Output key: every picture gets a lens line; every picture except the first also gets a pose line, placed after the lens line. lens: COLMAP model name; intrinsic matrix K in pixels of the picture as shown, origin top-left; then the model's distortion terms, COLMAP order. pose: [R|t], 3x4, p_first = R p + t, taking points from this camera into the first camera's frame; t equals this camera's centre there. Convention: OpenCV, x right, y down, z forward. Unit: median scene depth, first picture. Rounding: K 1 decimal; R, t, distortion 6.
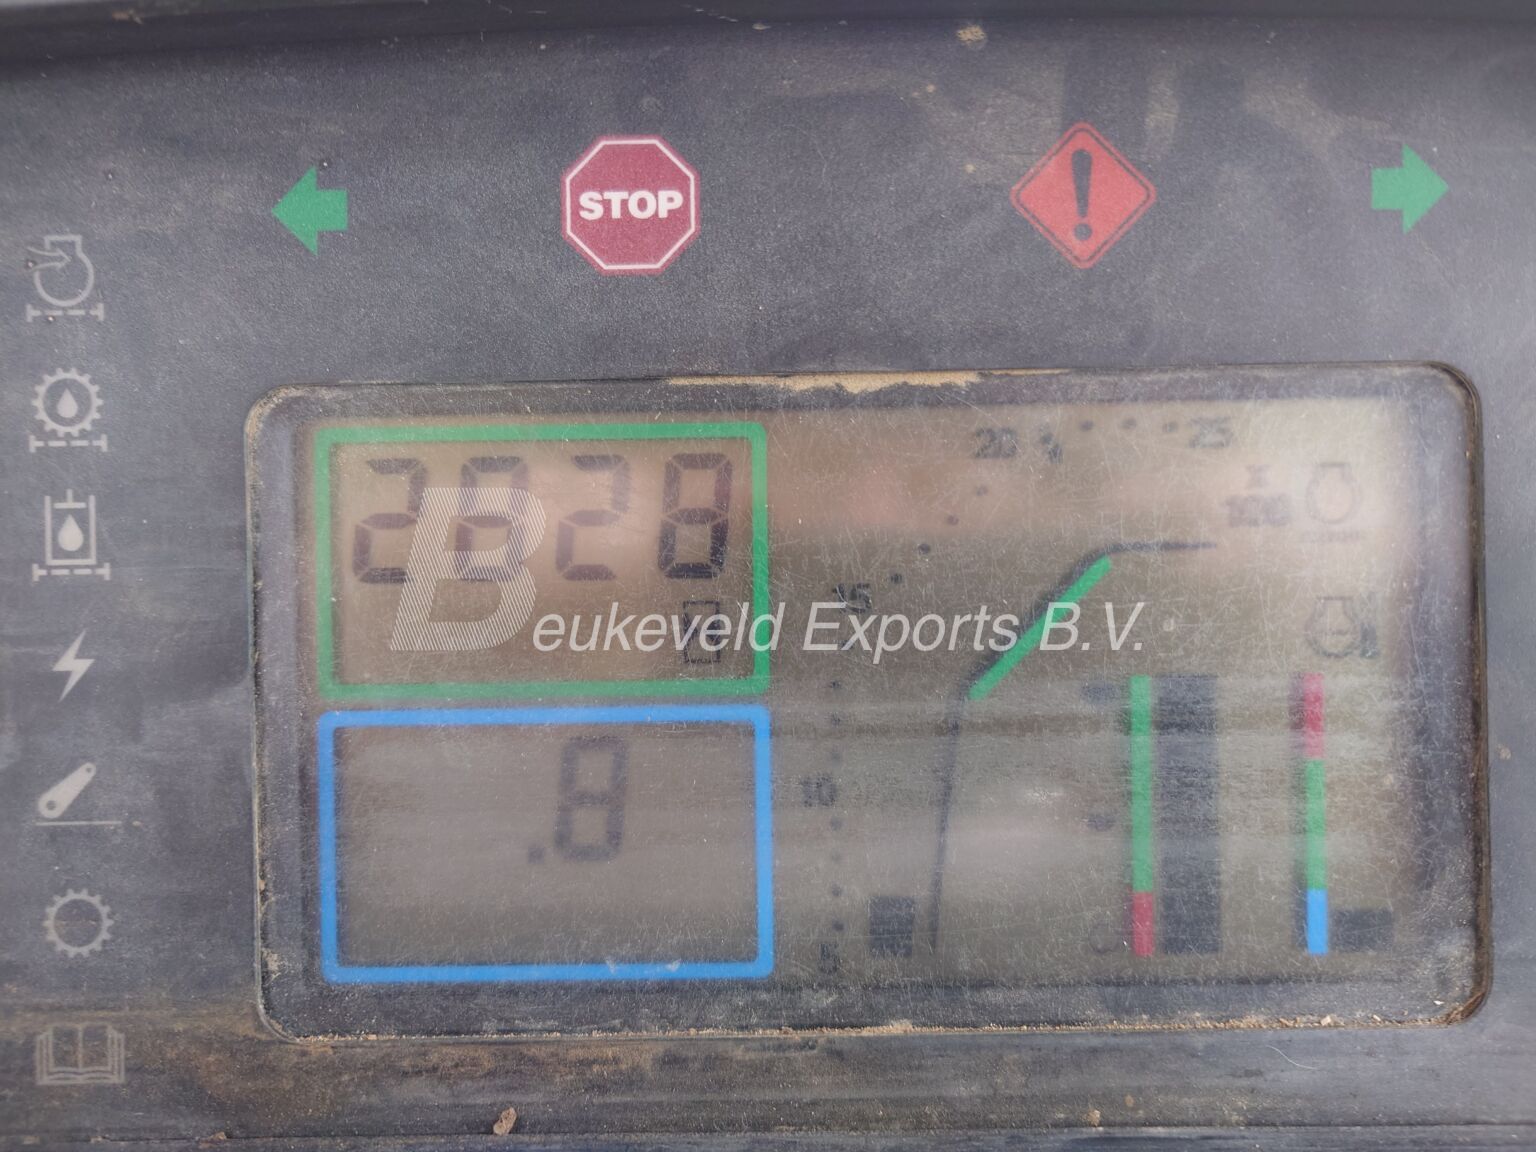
lens RADIAL K [[1127.6, 0, 768.0], [0, 1127.6, 576.0], [0, 0, 1]] dist [-0.043033, 0.052845]
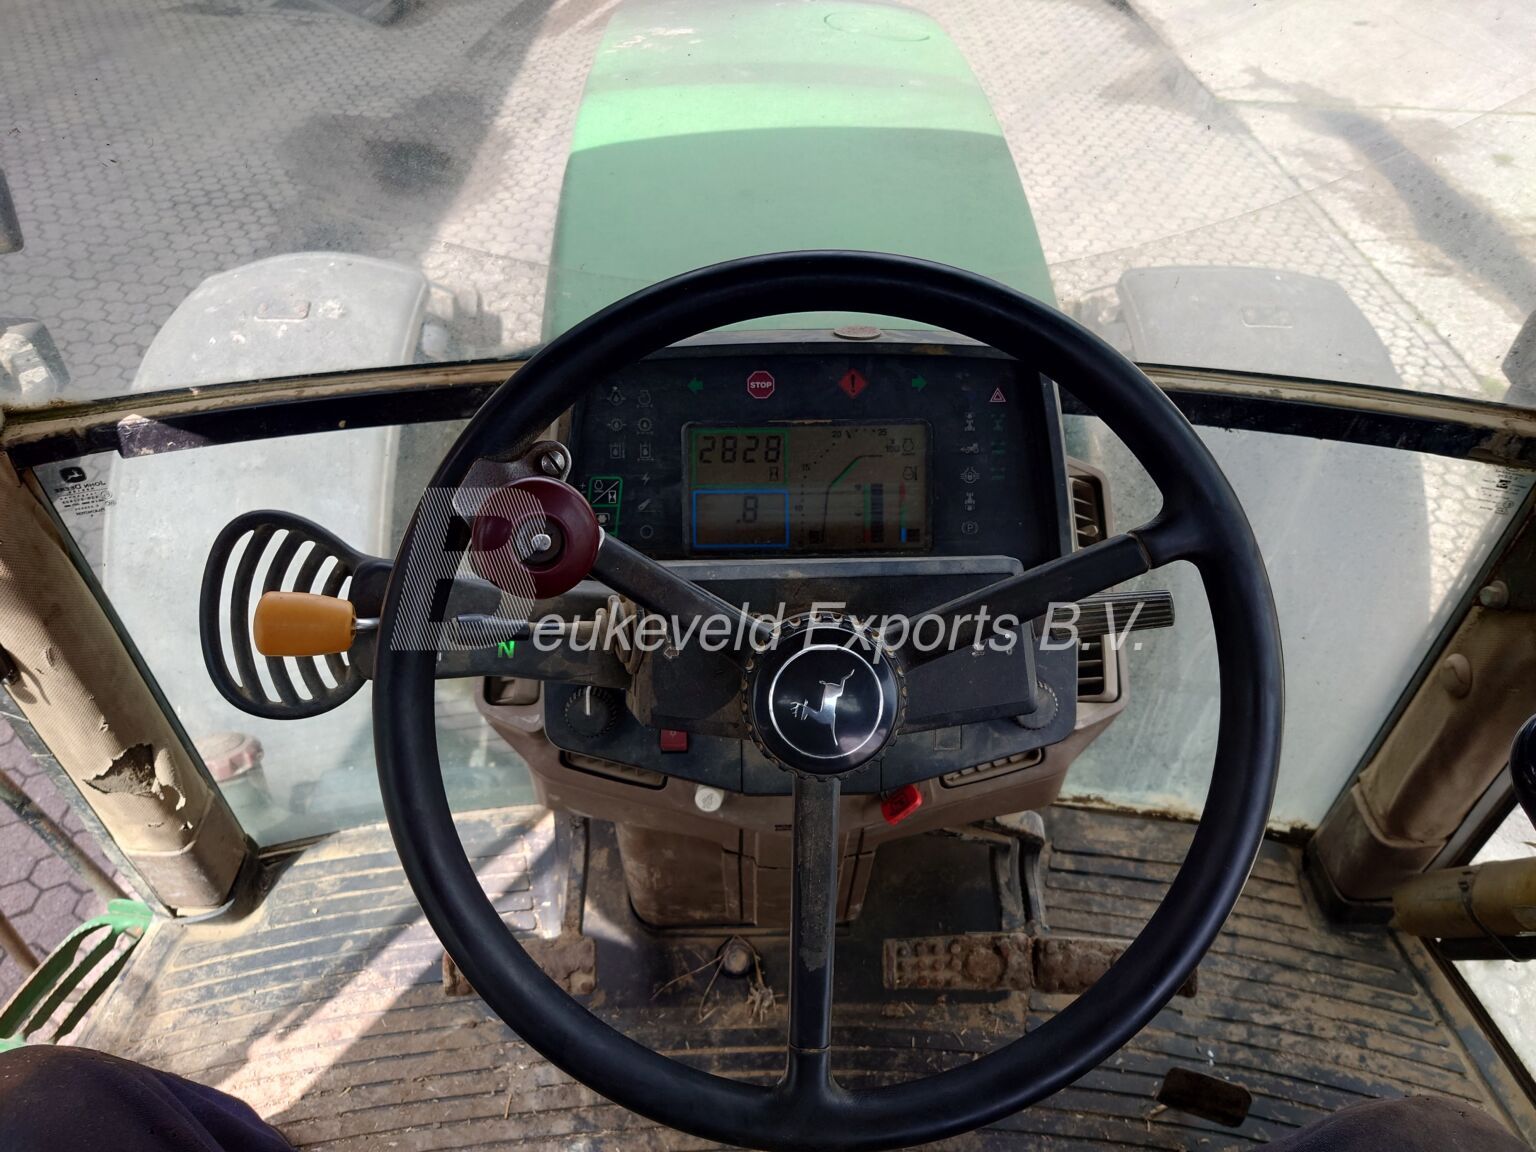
lens RADIAL K [[1127.6, 0, 768.0], [0, 1127.6, 576.0], [0, 0, 1]] dist [-0.043033, 0.052845]
pose [[0.999994, 0.003509, -0.000222, -0.087683], [-0.003510, 0.999993, -0.001261, 0.507898], [0.000218, 0.001262, 0.999999, -3.900940]]
